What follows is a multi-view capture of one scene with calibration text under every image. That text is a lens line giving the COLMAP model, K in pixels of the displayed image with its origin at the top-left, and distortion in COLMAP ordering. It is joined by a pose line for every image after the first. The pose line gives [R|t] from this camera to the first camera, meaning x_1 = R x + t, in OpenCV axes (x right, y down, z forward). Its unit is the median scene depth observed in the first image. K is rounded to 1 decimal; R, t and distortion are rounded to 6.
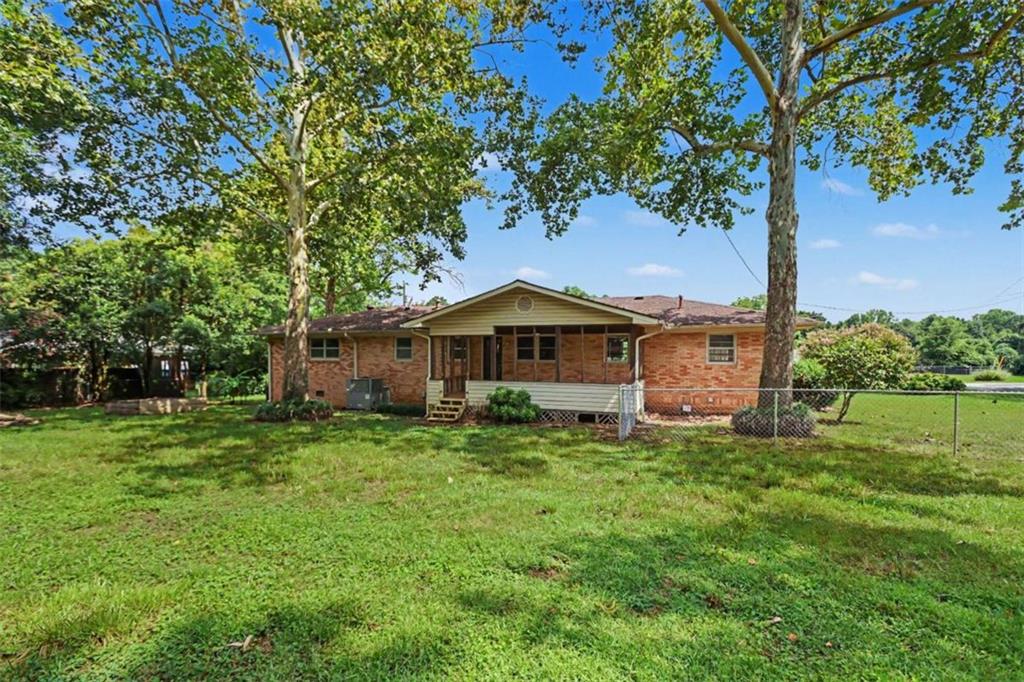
lens RADIAL K [[478.3, 0, 508.2], [0, 478.3, 353.8], [0, 0, 1]] dist [-0.001948, 0.001863]
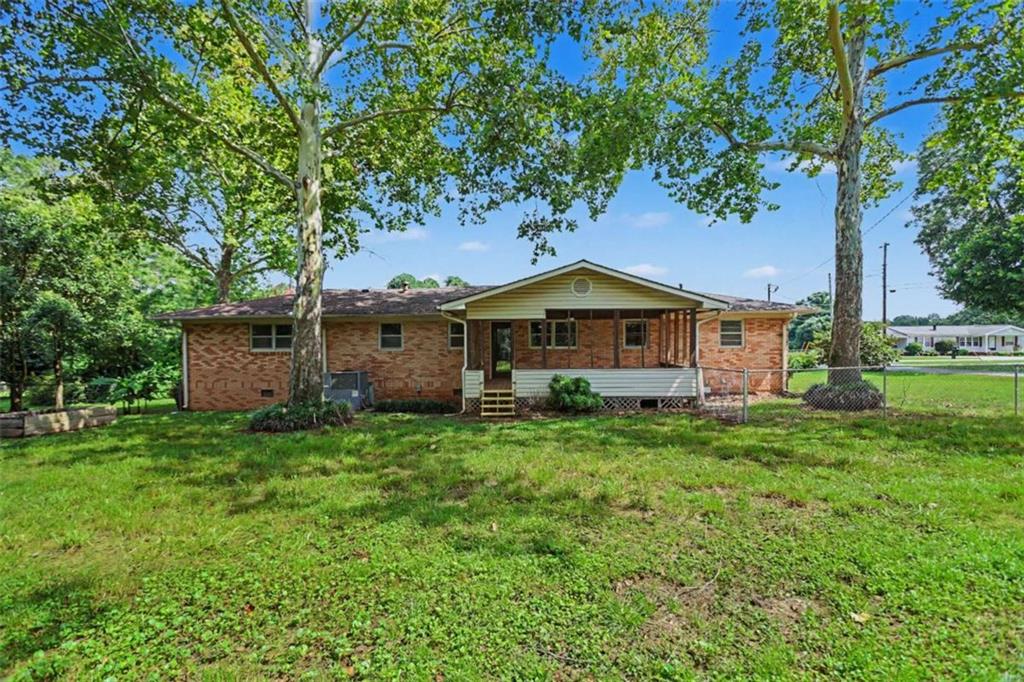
lens RADIAL K [[478.3, 0, 517.0], [0, 478.3, 341.2], [0, 0, 1]] dist [-0.001948, 0.001863]
pose [[0.939730, -0.008424, 0.341813, -0.394529], [0.011596, 0.999907, -0.007235, 0.009345], [-0.341720, 0.010763, 0.939740, 0.154232]]
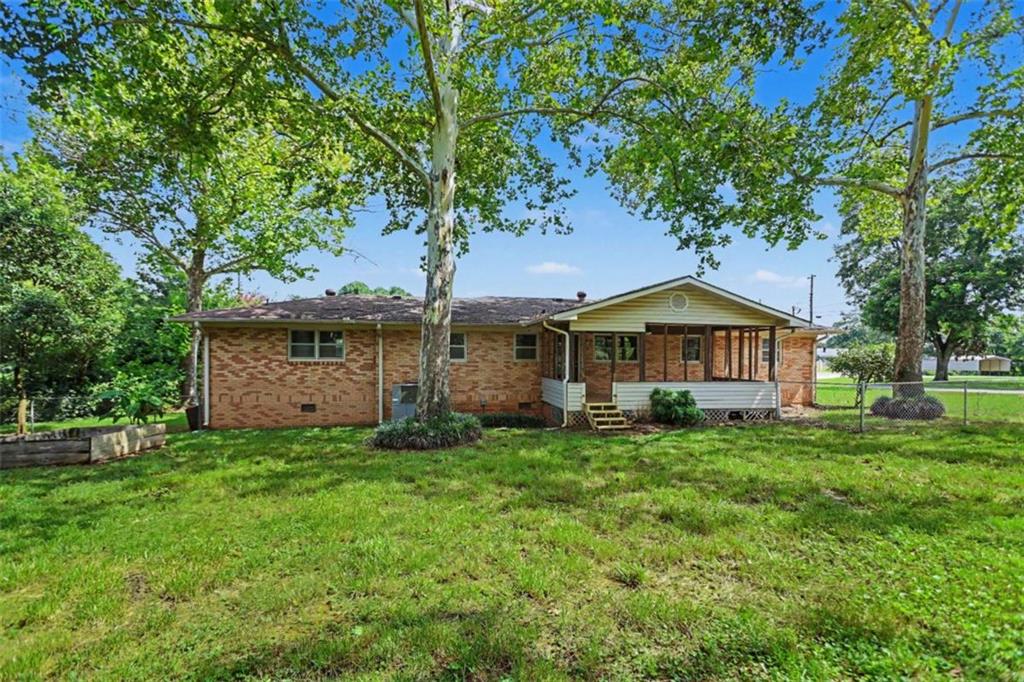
lens RADIAL K [[478.3, 0, 516.4], [0, 478.3, 354.4], [0, 0, 1]] dist [-0.001948, 0.001863]
pose [[0.850811, 0.009255, 0.525390, -0.725971], [-0.003487, 0.999922, -0.011967, 0.015393], [-0.525460, 0.008350, 0.850777, 0.340144]]
